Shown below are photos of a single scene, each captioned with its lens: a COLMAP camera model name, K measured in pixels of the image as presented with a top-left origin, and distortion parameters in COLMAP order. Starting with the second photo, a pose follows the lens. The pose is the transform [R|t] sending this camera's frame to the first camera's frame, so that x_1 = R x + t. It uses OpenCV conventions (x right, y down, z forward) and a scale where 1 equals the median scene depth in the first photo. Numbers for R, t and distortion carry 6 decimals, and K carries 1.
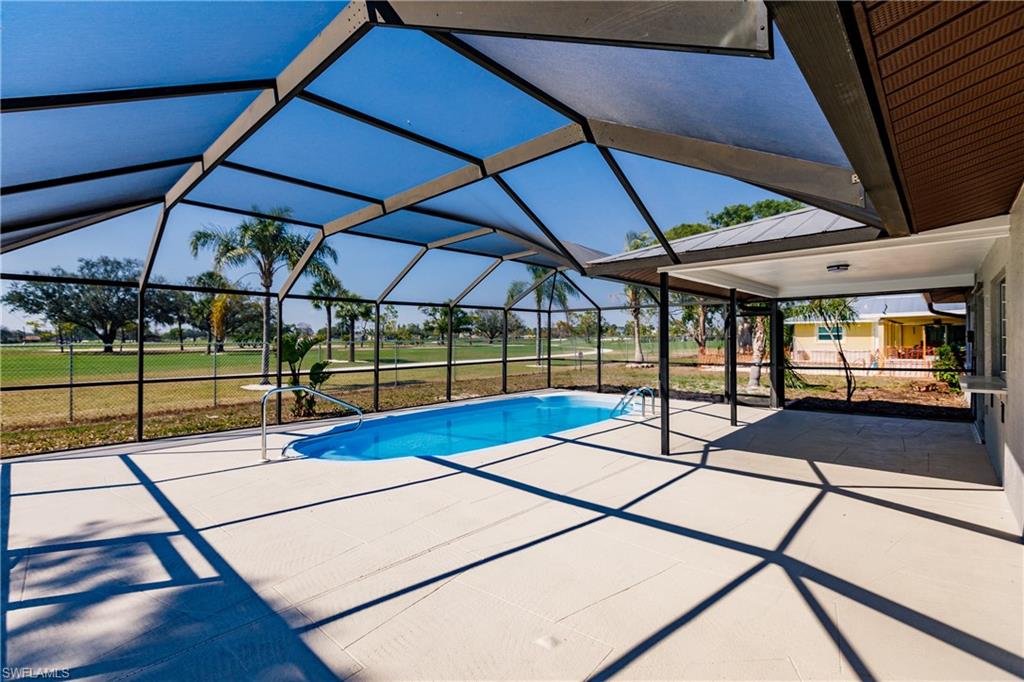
lens RADIAL K [[465.2, 0, 512.4], [0, 465.2, 339.0], [0, 0, 1]] dist [0.003187, -0.000304]
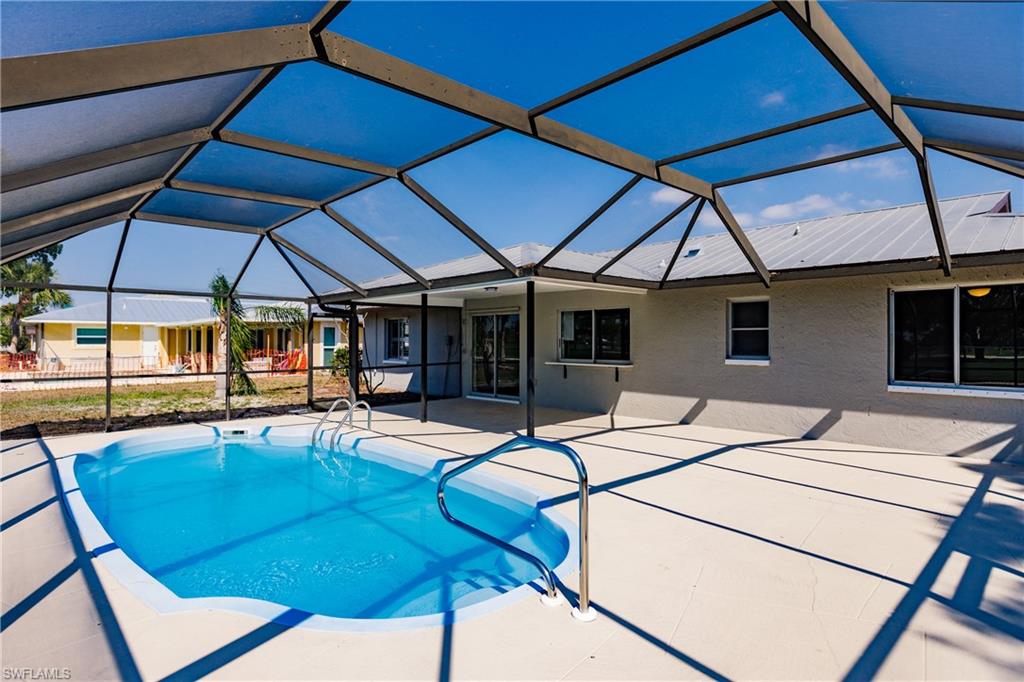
lens RADIAL K [[530.8, 0, 511.9], [0, 530.8, 341.4], [0, 0, 1]] dist [0.002420, -0.000997]
pose [[0.068276, 0.004773, 0.997655, -0.223642], [0.000010, 0.999989, -0.004785, 0.001959], [-0.997666, 0.000336, 0.068276, 0.223738]]
